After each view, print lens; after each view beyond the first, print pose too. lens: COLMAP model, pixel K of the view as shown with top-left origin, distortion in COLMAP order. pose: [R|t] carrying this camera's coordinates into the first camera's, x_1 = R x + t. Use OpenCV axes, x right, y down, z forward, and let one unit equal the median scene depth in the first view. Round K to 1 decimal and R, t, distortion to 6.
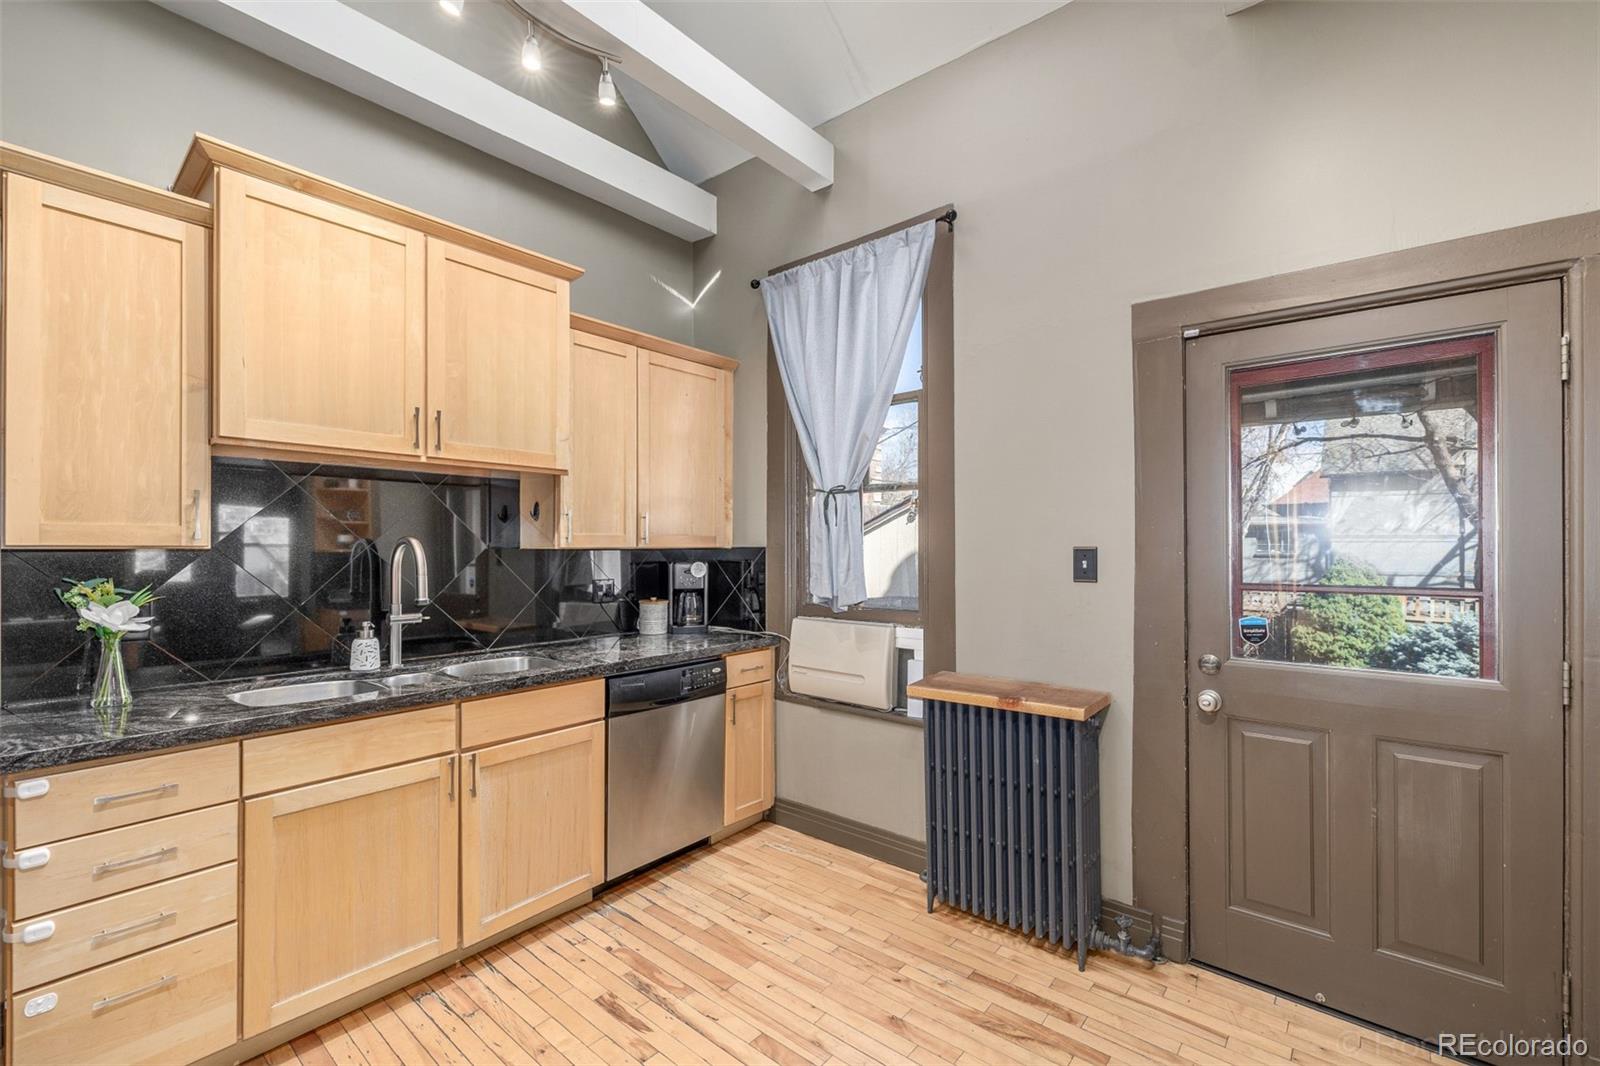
lens RADIAL K [[673.6, 0, 795.9], [0, 673.6, 538.9], [0, 0, 1]] dist [-0.000575, -0.000161]
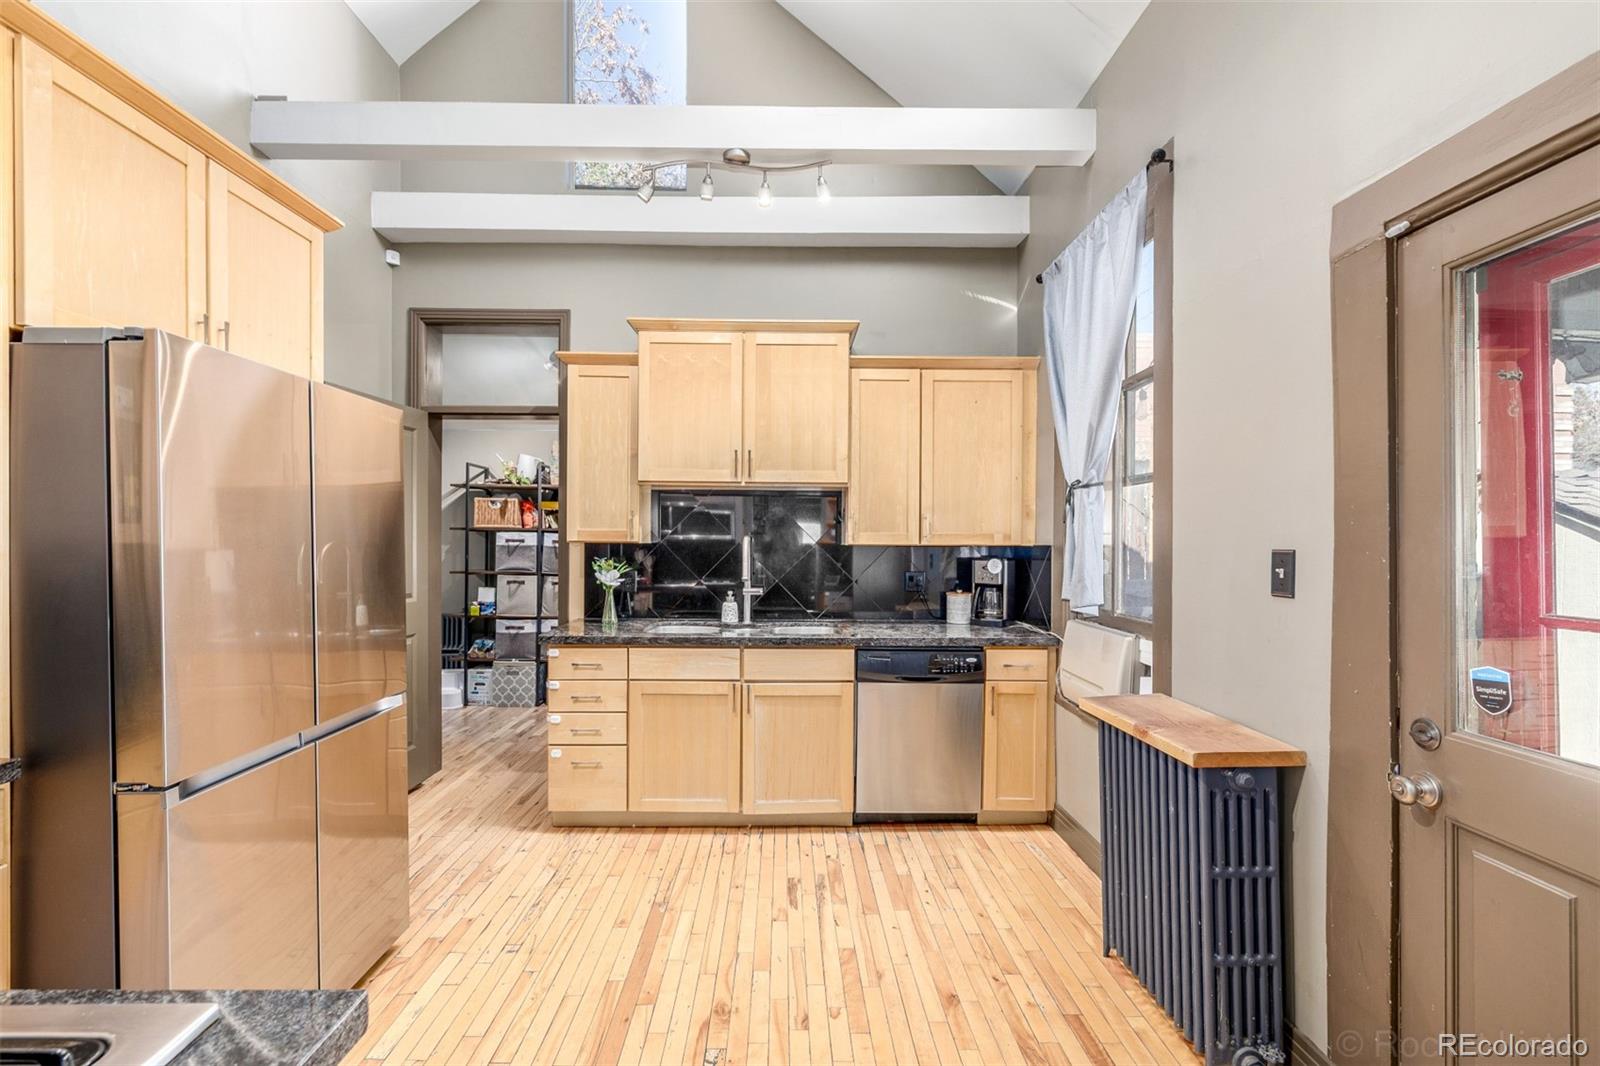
lens RADIAL K [[673.6, 0, 777.1], [0, 673.6, 535.3], [0, 0, 1]] dist [-0.000575, -0.000161]
pose [[0.643783, -0.001039, -0.765207, 0.619313], [0.002114, 0.999998, 0.000421, -0.005119], [0.765205, -0.001889, 0.643784, 0.094501]]
